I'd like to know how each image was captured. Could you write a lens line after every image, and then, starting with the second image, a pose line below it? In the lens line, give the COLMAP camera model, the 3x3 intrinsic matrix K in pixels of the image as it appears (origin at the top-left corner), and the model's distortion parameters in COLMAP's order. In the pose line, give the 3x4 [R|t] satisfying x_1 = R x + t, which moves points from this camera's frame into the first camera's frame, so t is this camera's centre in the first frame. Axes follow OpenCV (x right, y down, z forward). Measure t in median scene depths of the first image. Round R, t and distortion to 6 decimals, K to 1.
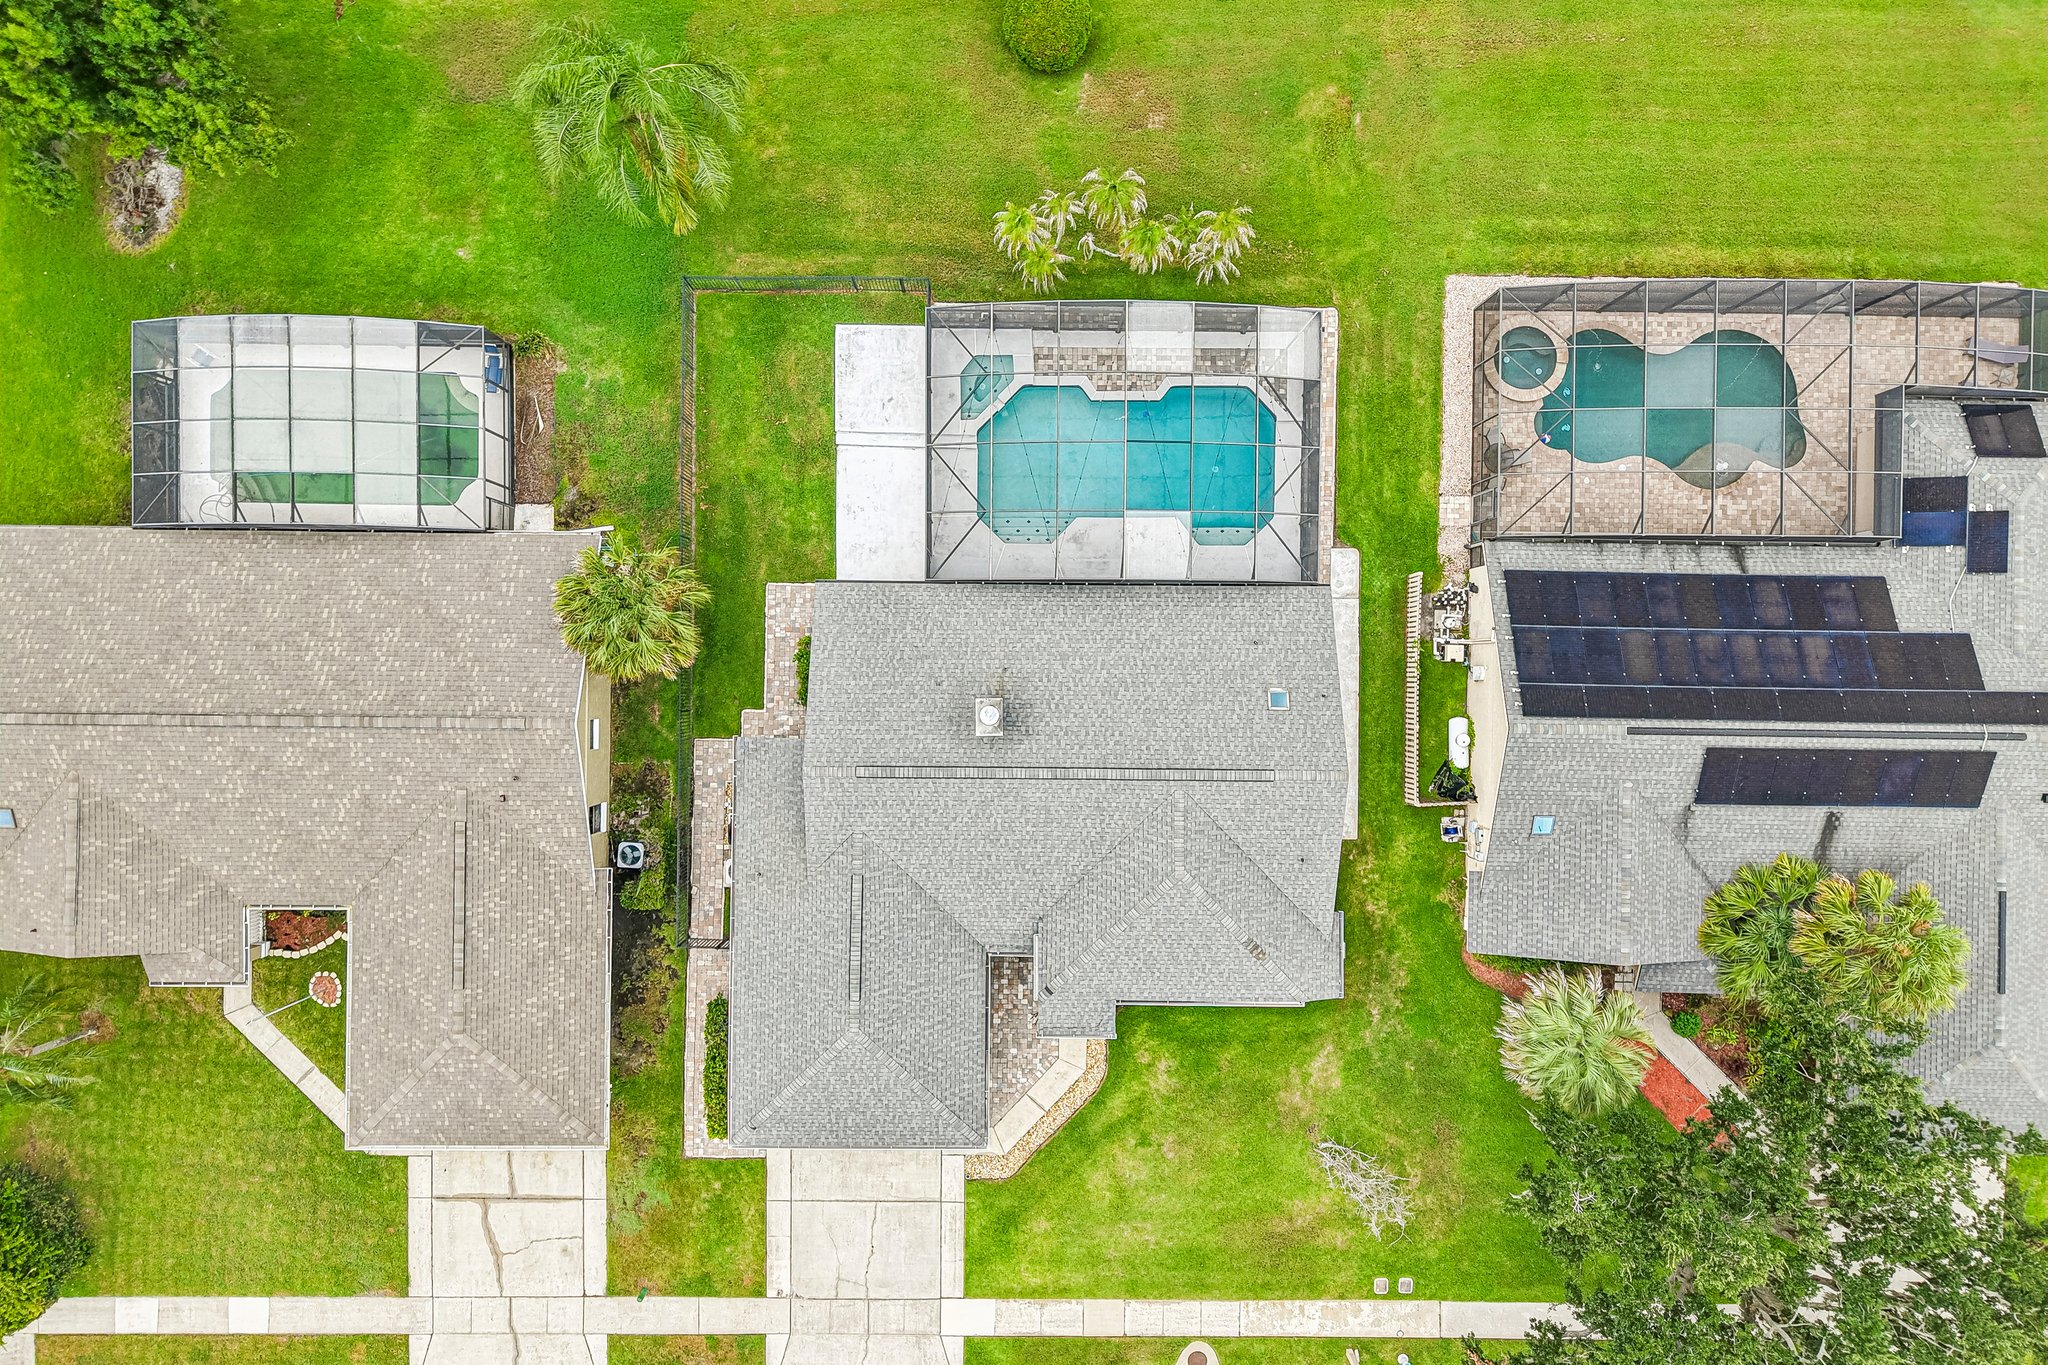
lens RADIAL K [[1364.4, 0, 1021.7], [0, 1364.4, 688.8], [0, 0, 1]] dist [0.027919, -0.027352]
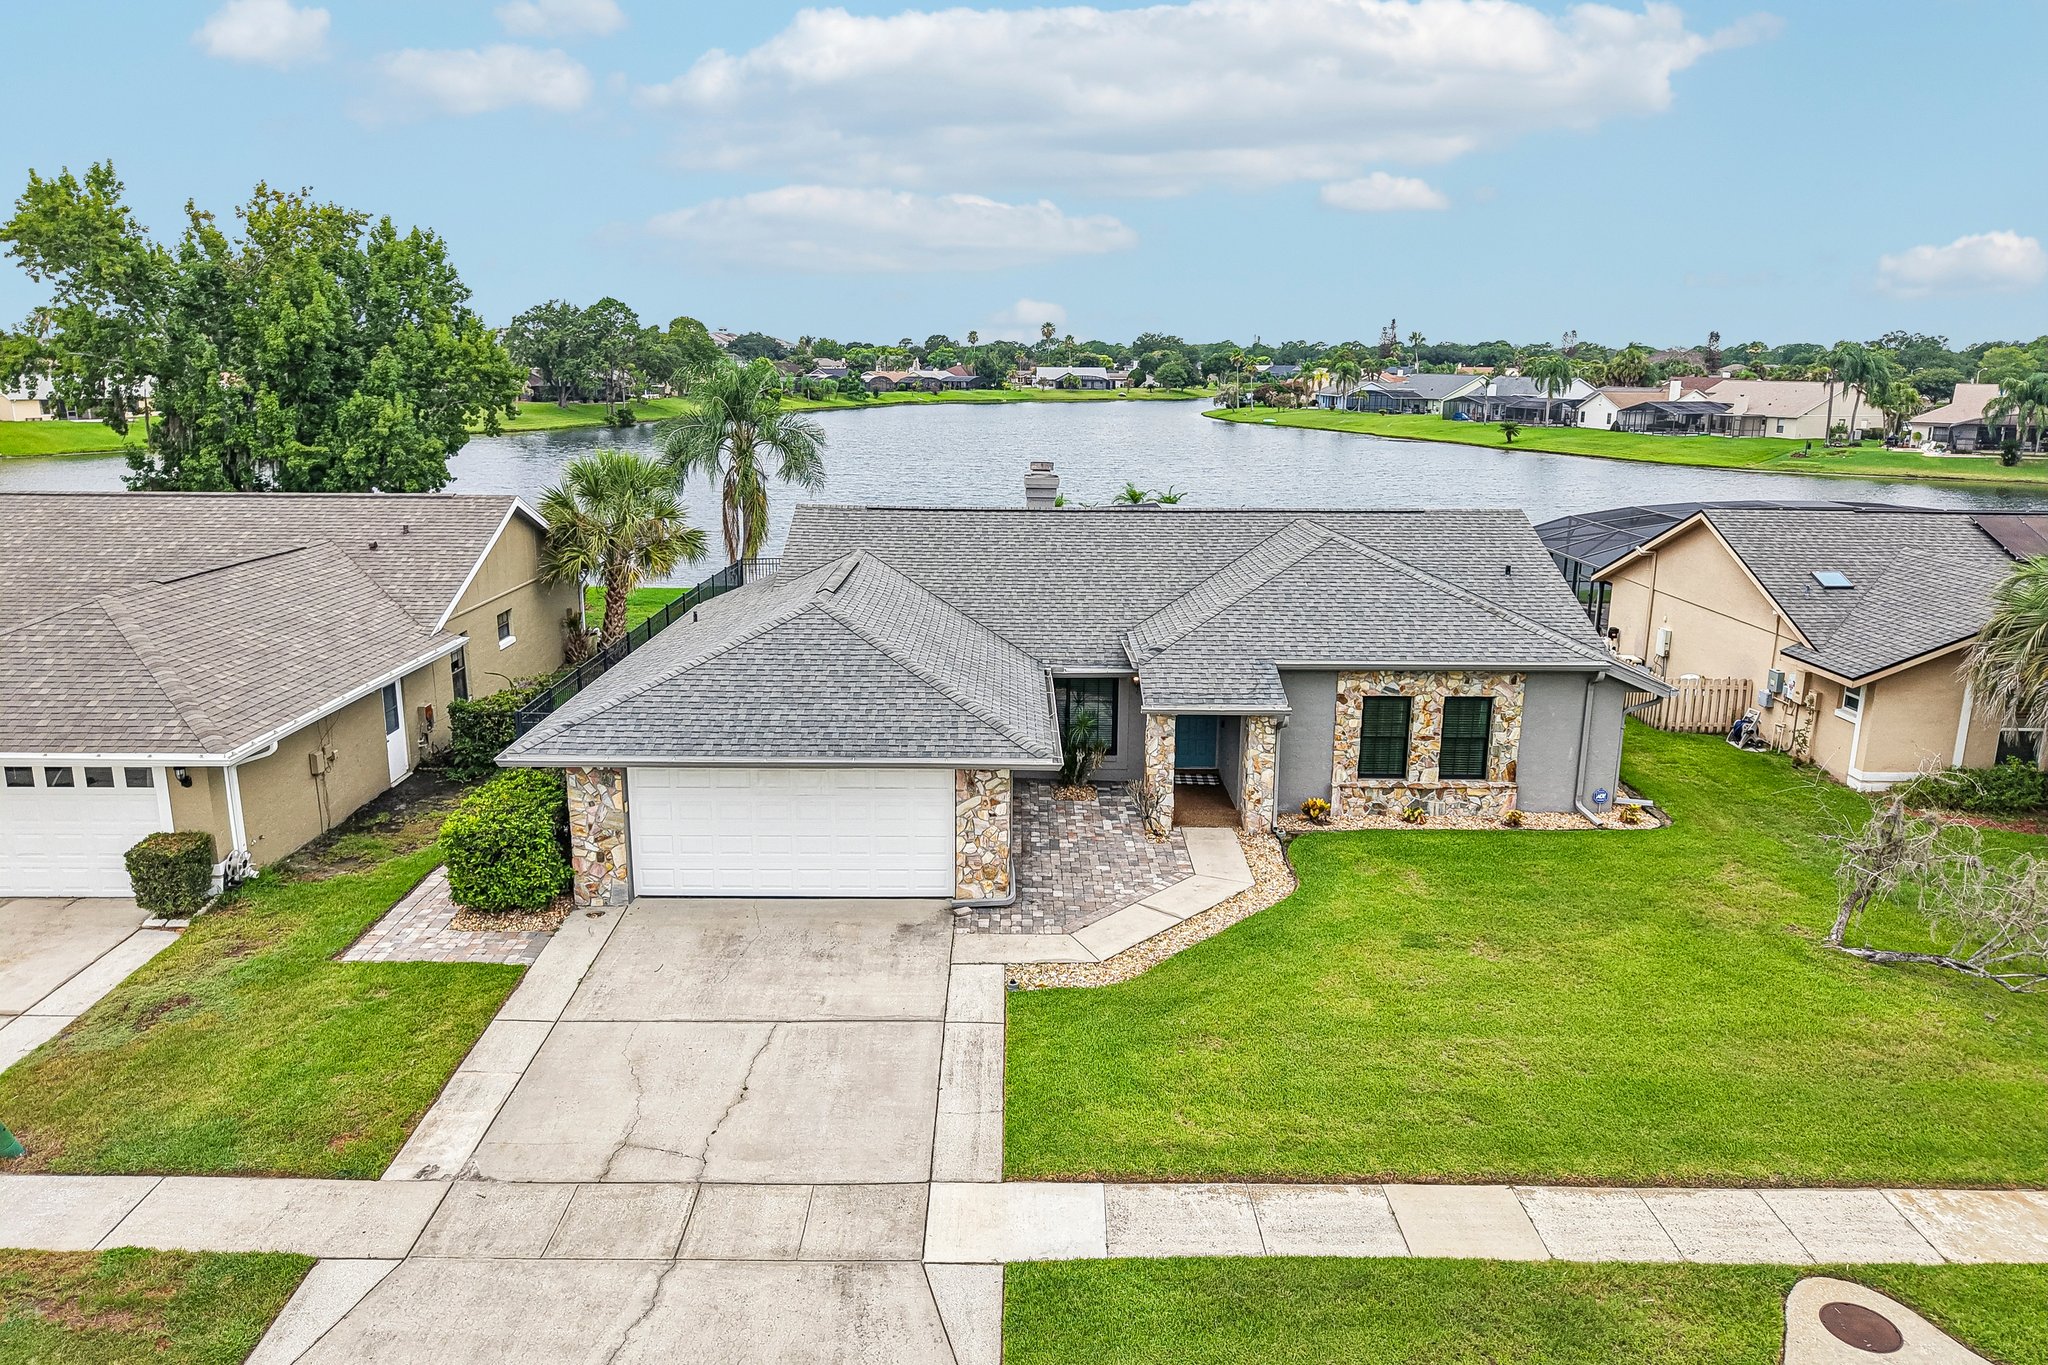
lens RADIAL K [[1364.4, 0, 1021.7], [0, 1364.4, 688.8], [0, 0, 1]] dist [0.027919, -0.027352]
pose [[0.999894, -0.005007, 0.013680, -0.041864], [0.014468, 0.231379, -0.972756, 0.730128], [0.001705, 0.972851, 0.231427, 0.819233]]
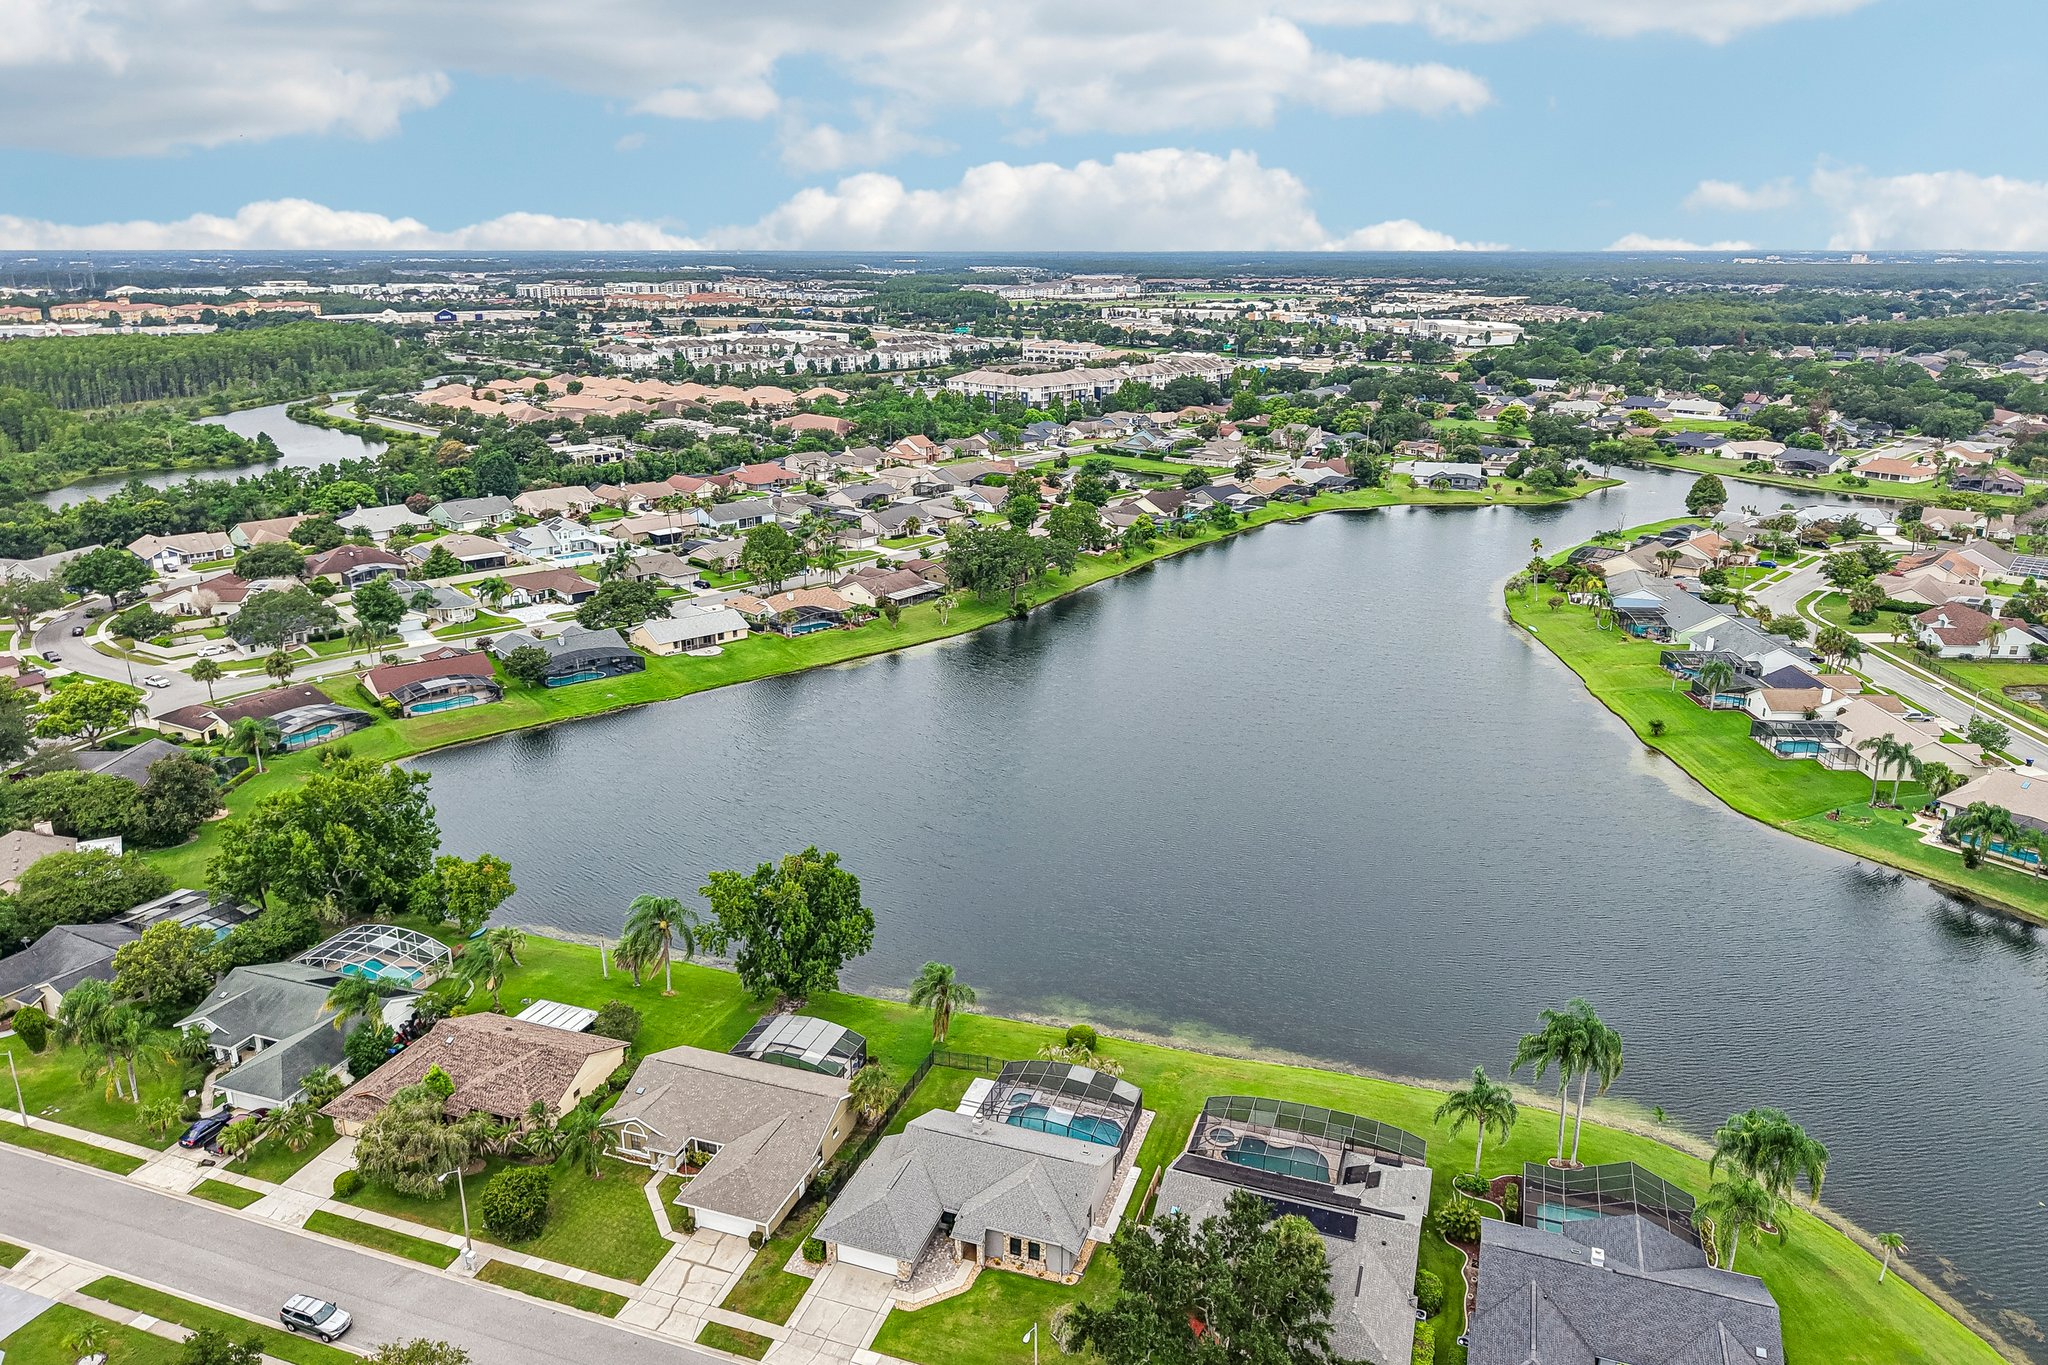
lens RADIAL K [[1390.3, 0, 1017.6], [0, 1390.3, 685.6], [0, 0, 1]] dist [0.024592, -0.026479]
pose [[0.945586, 0.089079, -0.312940, 0.745946], [-0.325265, 0.283391, -0.902160, 1.999780], [0.008321, 0.954858, 0.296945, -0.586896]]
